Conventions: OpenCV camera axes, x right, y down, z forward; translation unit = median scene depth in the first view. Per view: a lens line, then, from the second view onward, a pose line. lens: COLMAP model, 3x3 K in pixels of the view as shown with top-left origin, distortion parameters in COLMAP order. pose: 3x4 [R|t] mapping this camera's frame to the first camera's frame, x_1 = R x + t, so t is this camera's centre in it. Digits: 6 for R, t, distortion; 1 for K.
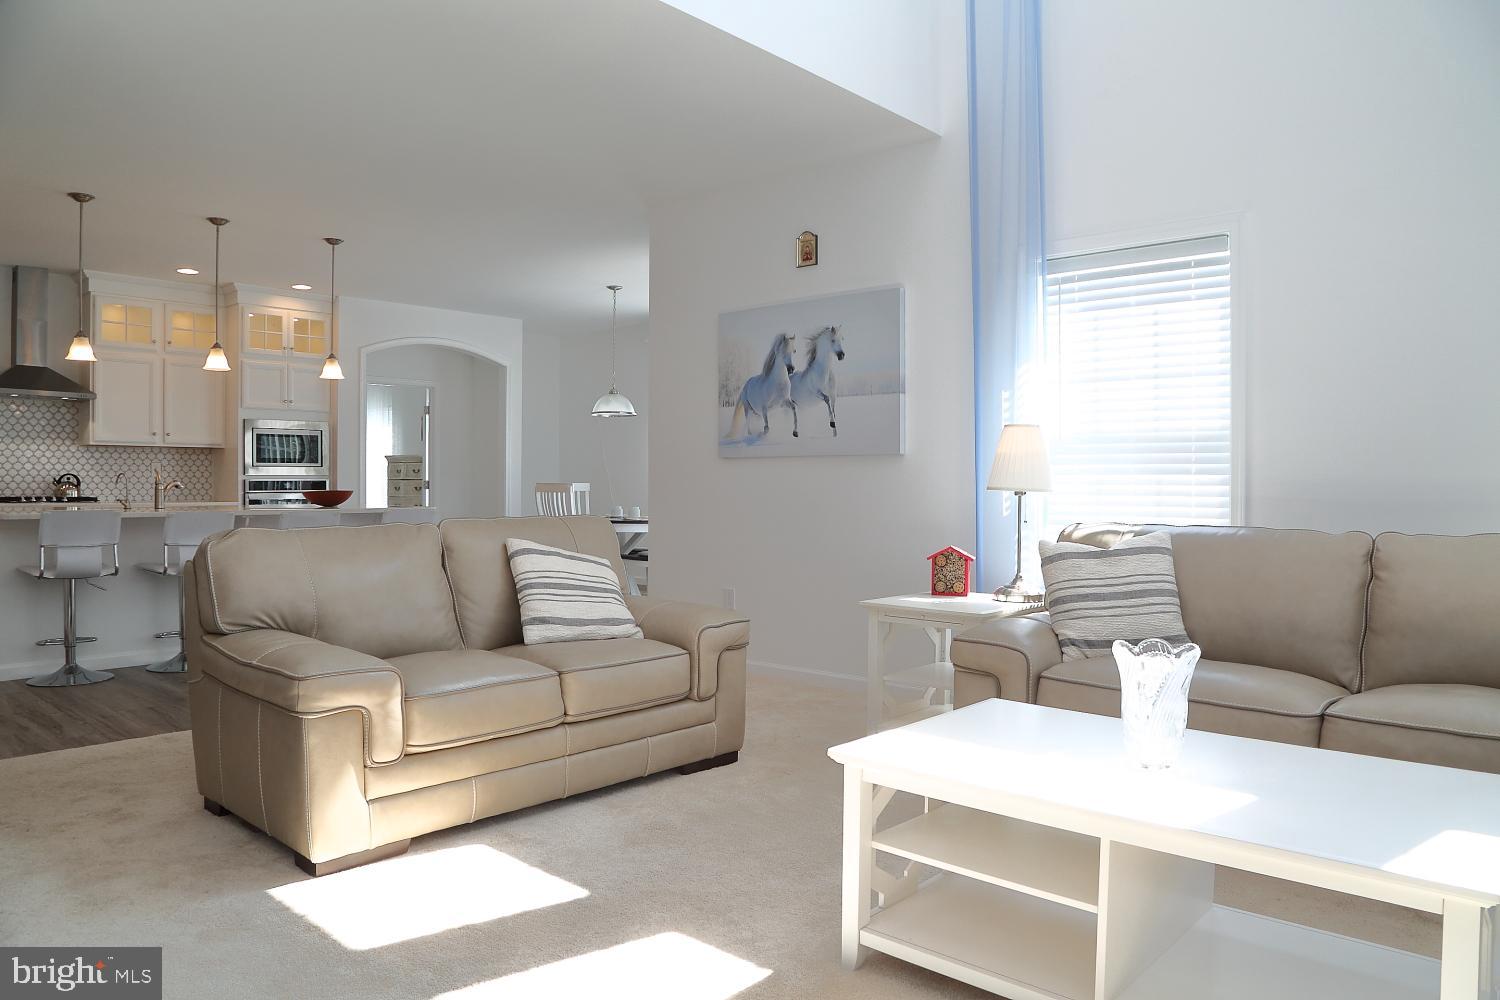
lens RADIAL K [[1023.1, 0, 748.8], [0, 1023.1, 497.7], [0, 0, 1]] dist [-0.118887, 0.063135]
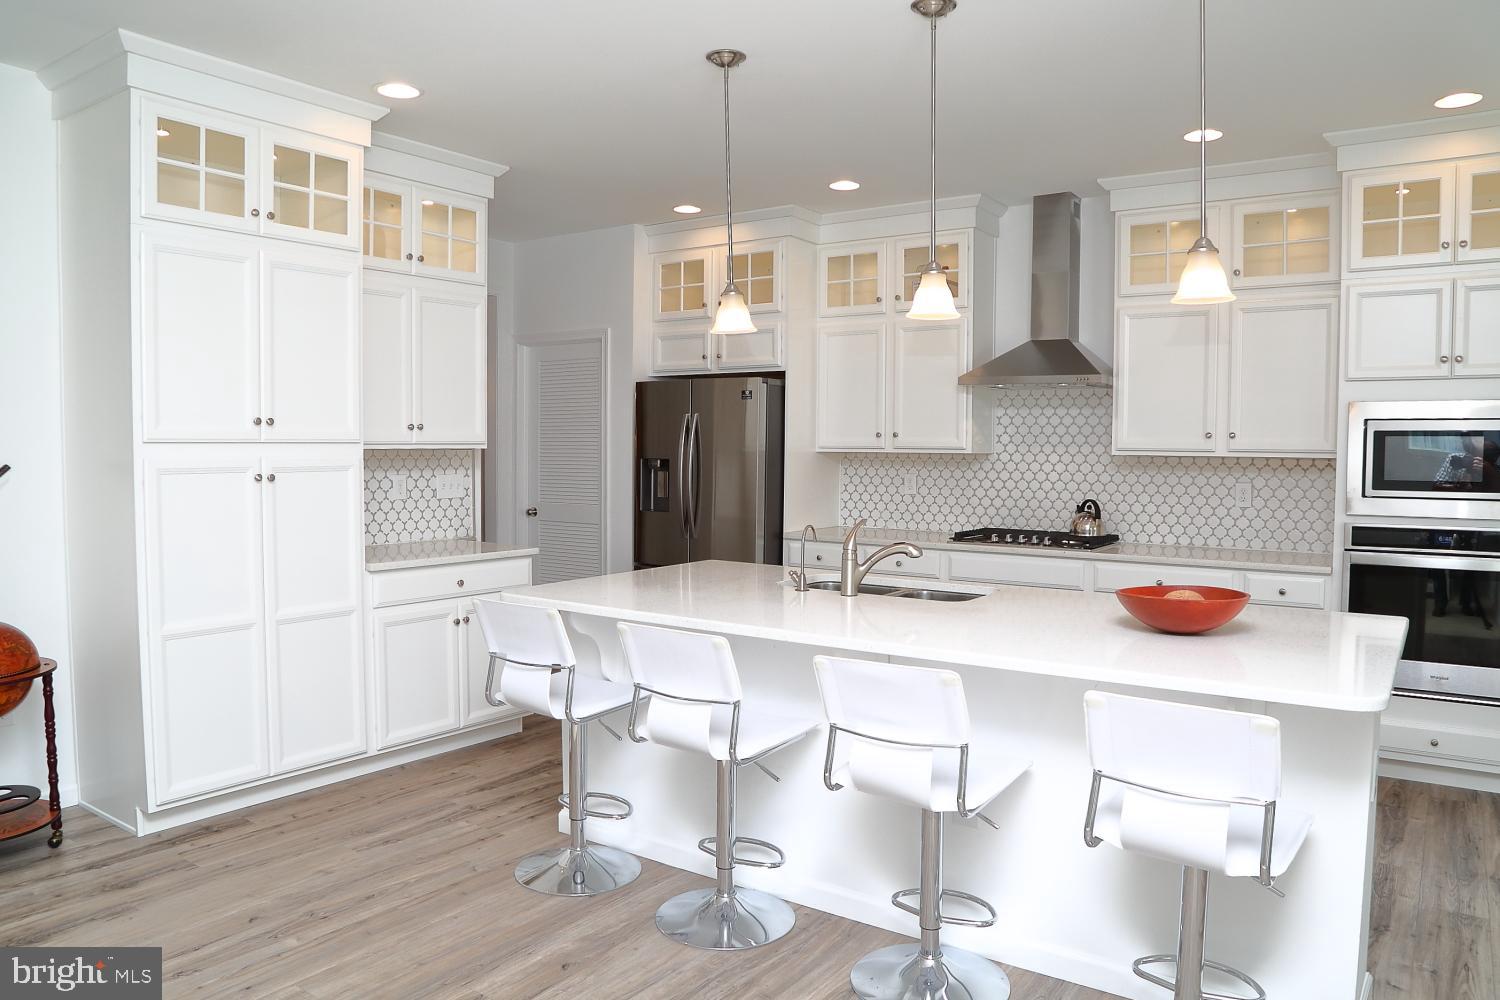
lens RADIAL K [[1044.5, 0, 750.0], [0, 1044.5, 500.0], [0, 0, 1]] dist [-0.120527, 0.067990]
pose [[0.113211, 0.047141, -0.992452, -0.038116], [-0.018595, 0.998799, 0.045321, -0.051688], [0.993397, 0.013324, 0.113951, 0.703968]]
